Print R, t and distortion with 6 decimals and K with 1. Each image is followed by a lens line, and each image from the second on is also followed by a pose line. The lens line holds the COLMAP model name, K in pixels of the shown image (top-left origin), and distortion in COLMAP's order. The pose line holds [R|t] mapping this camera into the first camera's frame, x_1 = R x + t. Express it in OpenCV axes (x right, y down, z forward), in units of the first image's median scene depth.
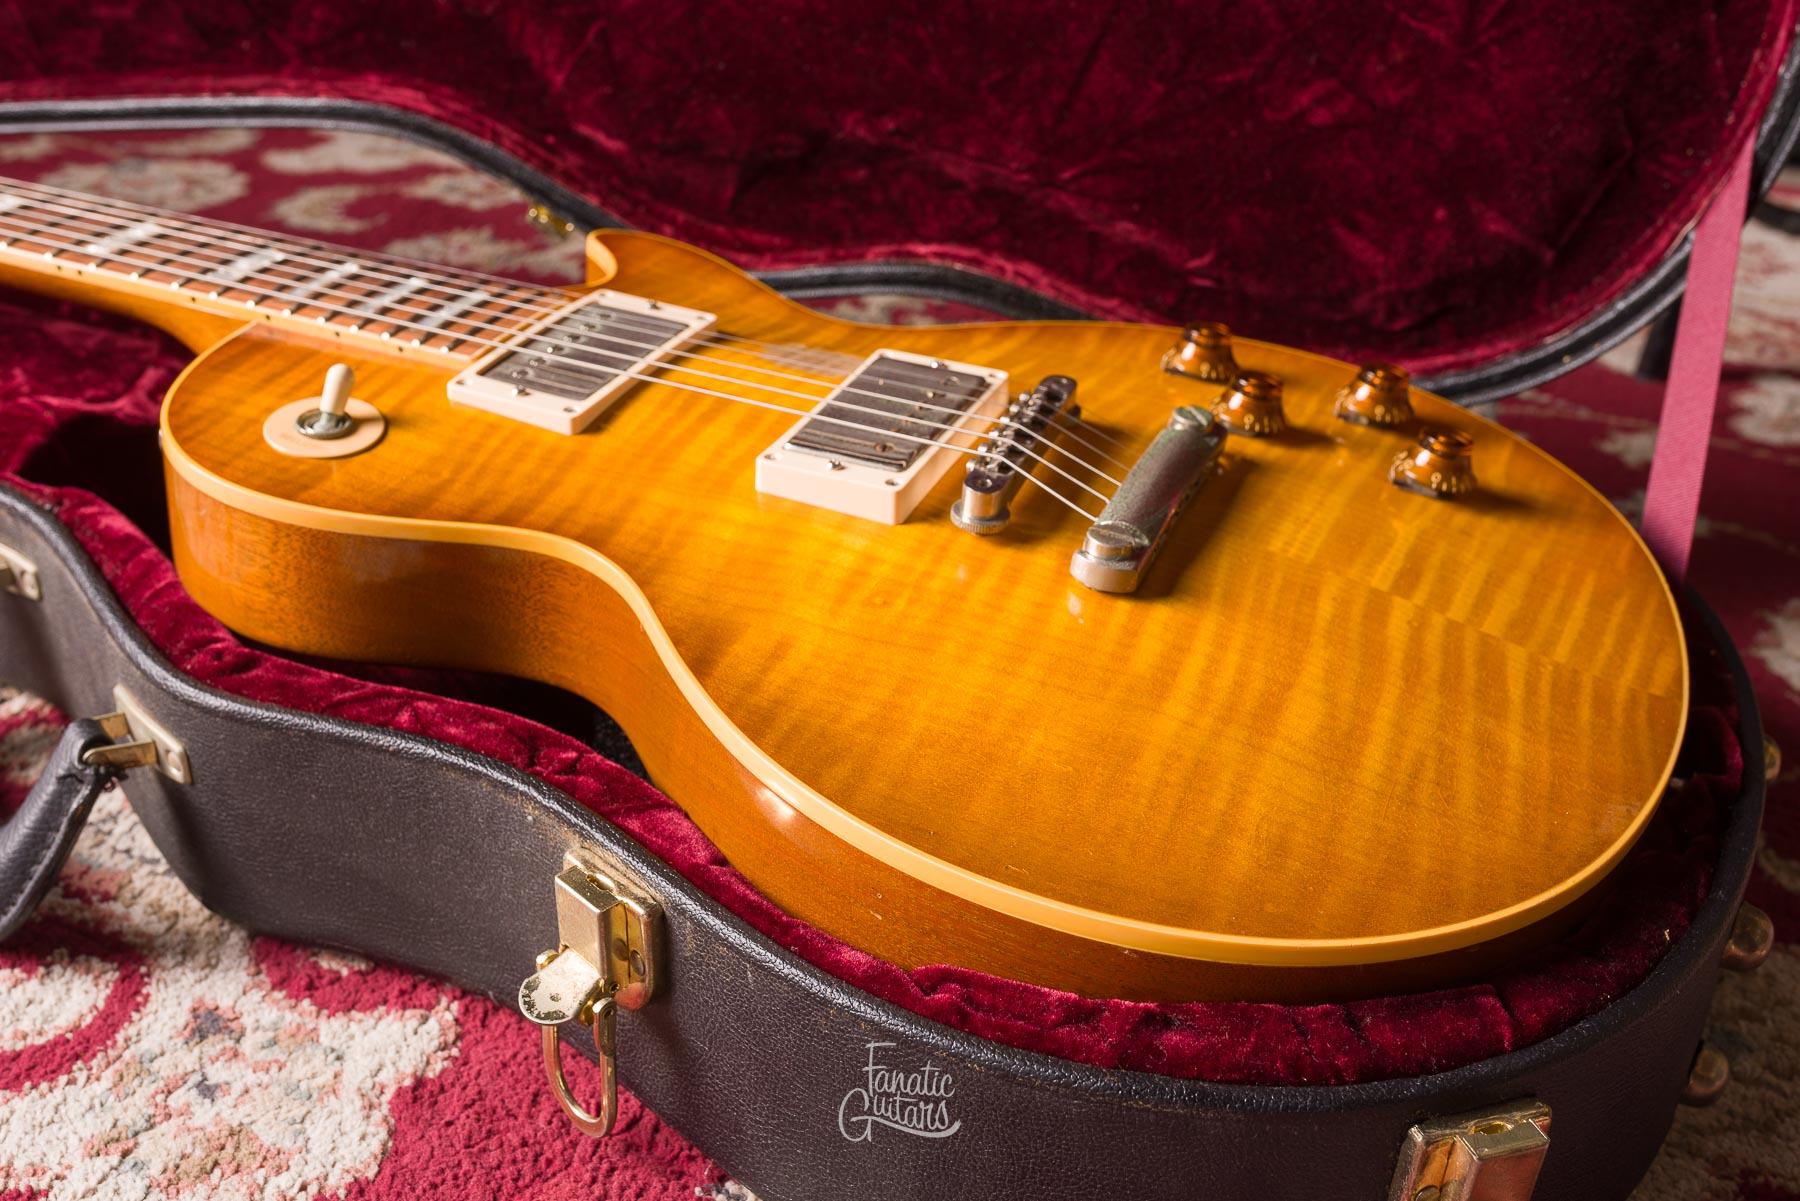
lens RADIAL K [[1864.0, 0, 905.9], [0, 1864.0, 611.9], [0, 0, 1]] dist [-0.000880, -0.005849]
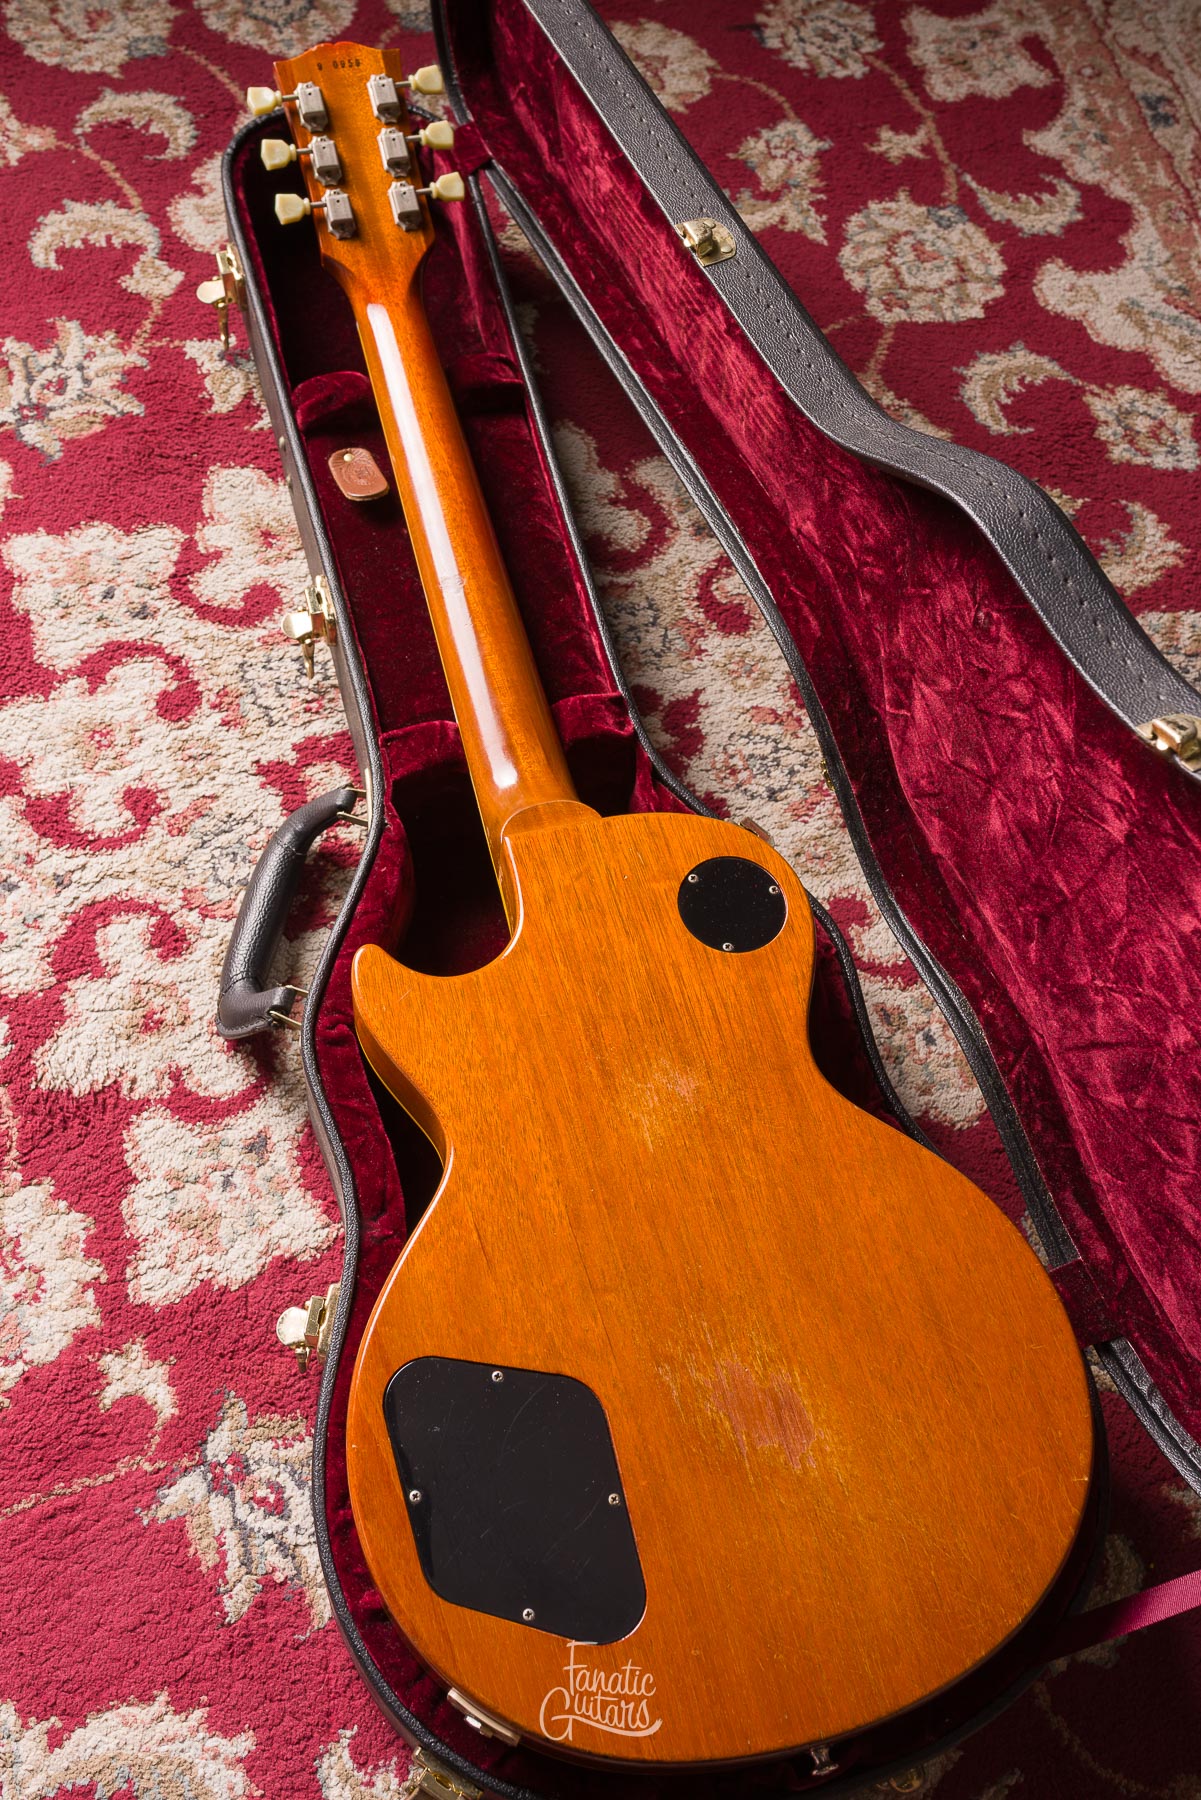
lens RADIAL K [[1881.9, 0, 587.4], [0, 1881.9, 866.2], [0, 0, 1]] dist [-0.001064, -0.001368]
pose [[0.614241, 0.702820, -0.358820, 0.321736], [-0.442317, 0.683206, 0.581020, -1.209072], [0.653501, -0.198174, 0.730523, -0.149905]]
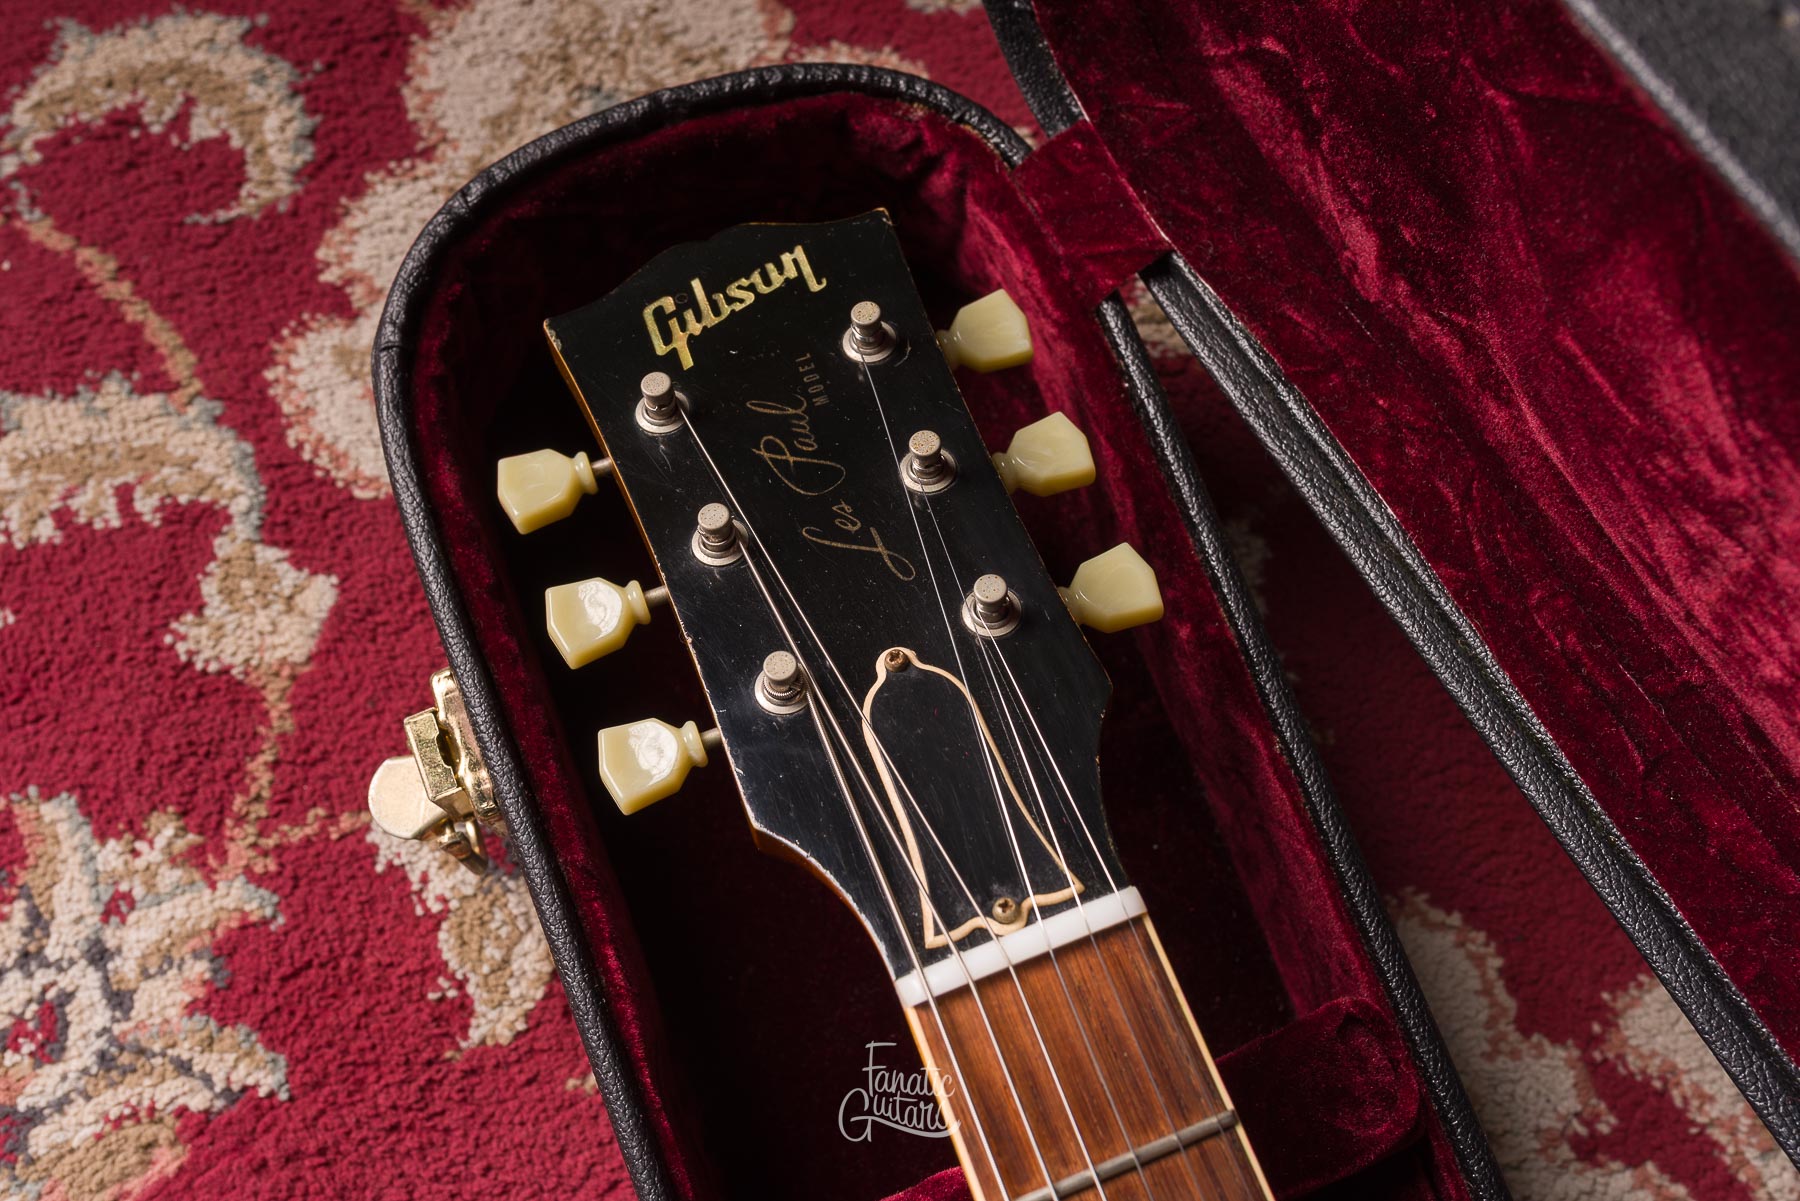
lens RADIAL K [[1788.8, 0, 903.0], [0, 1788.8, 612.1], [0, 0, 1]] dist [0.001853, 0.003165]
pose [[0.696174, 0.678957, -0.233150, -0.982367], [-0.354861, 0.607802, 0.710388, -0.804534], [0.624032, -0.411817, 0.664071, 1.005706]]
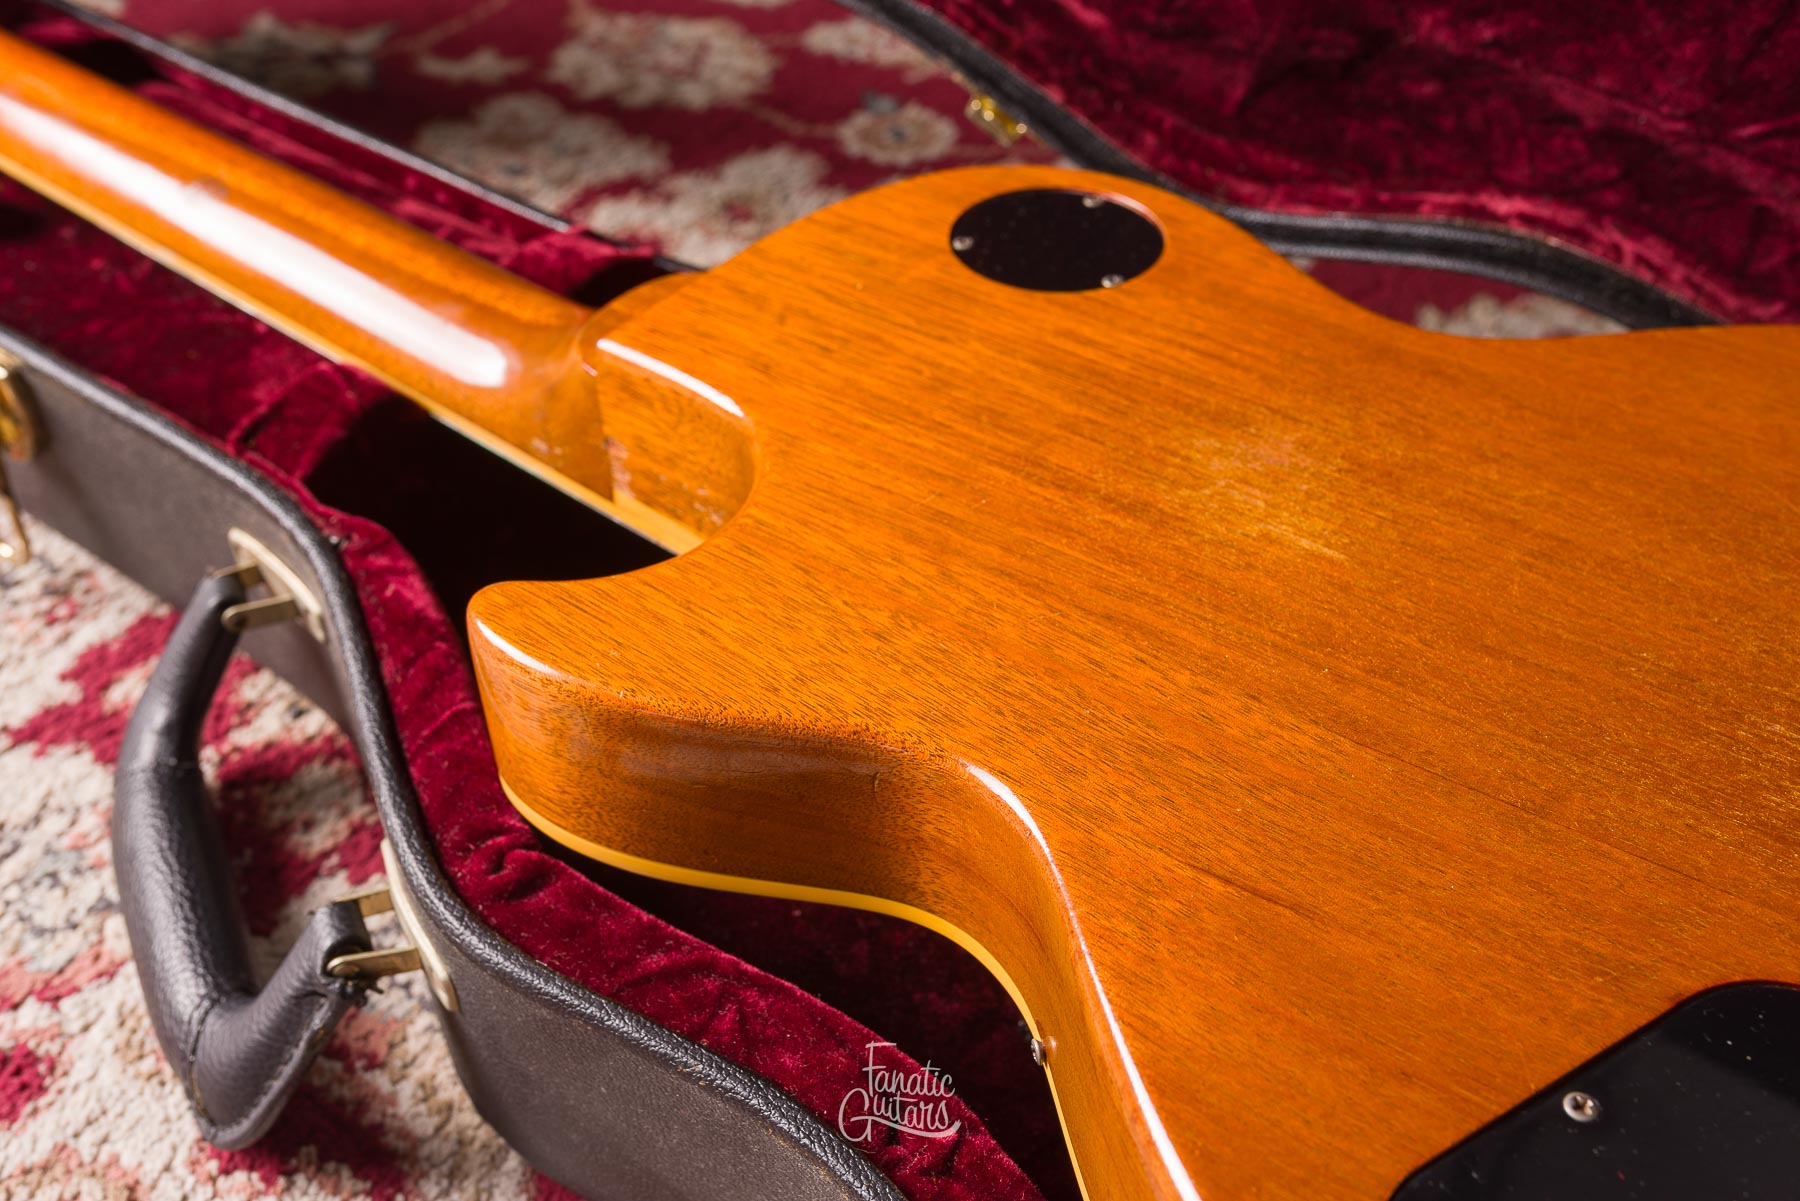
lens RADIAL K [[1798.6, 0, 899.9], [0, 1798.6, 599.2], [0, 0, 1]] dist [0.003786, -0.003169]
pose [[0.971123, 0.127919, -0.201387, -0.078023], [-0.086374, 0.975356, 0.203025, -0.227108], [0.222394, -0.179768, 0.958240, 0.348973]]
